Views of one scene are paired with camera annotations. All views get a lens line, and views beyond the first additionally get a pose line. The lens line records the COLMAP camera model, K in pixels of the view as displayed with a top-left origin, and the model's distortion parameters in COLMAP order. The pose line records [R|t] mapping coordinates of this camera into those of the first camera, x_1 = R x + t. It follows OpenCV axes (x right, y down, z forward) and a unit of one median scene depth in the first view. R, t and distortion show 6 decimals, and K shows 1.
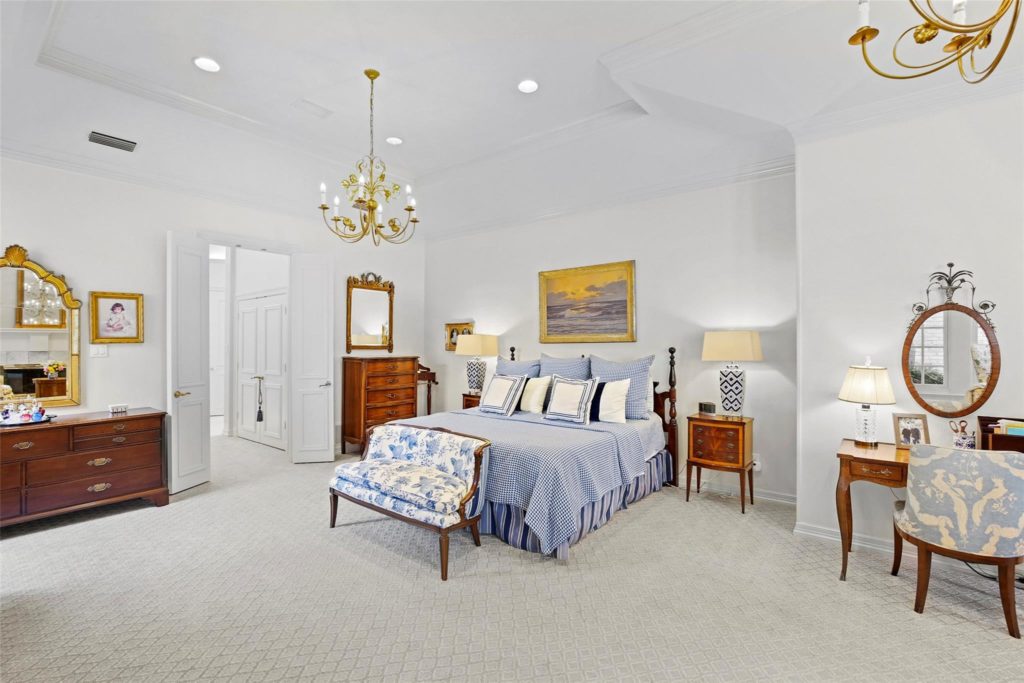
lens RADIAL K [[463.0, 0, 511.7], [0, 463.0, 341.1], [0, 0, 1]] dist [-0.011756, -0.000310]
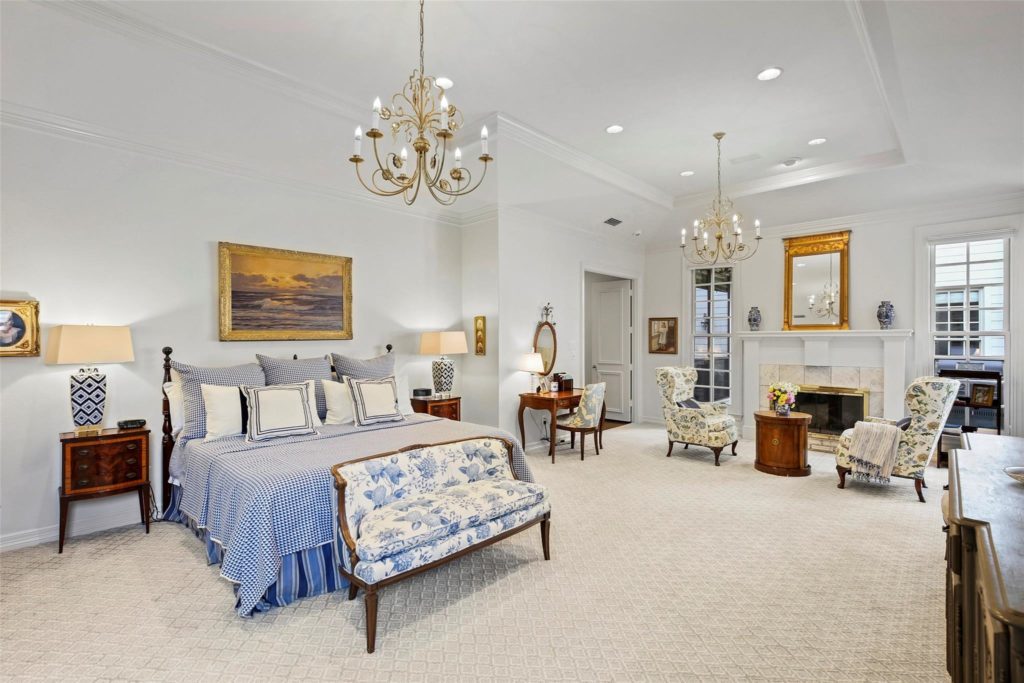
lens RADIAL K [[463.0, 0, 512.8], [0, 463.0, 340.7], [0, 0, 1]] dist [-0.011756, -0.000310]
pose [[0.106159, -0.001186, 0.994348, -0.645871], [-0.004035, 0.999991, 0.001623, 0.001324], [-0.994341, -0.004185, 0.106153, 0.508526]]
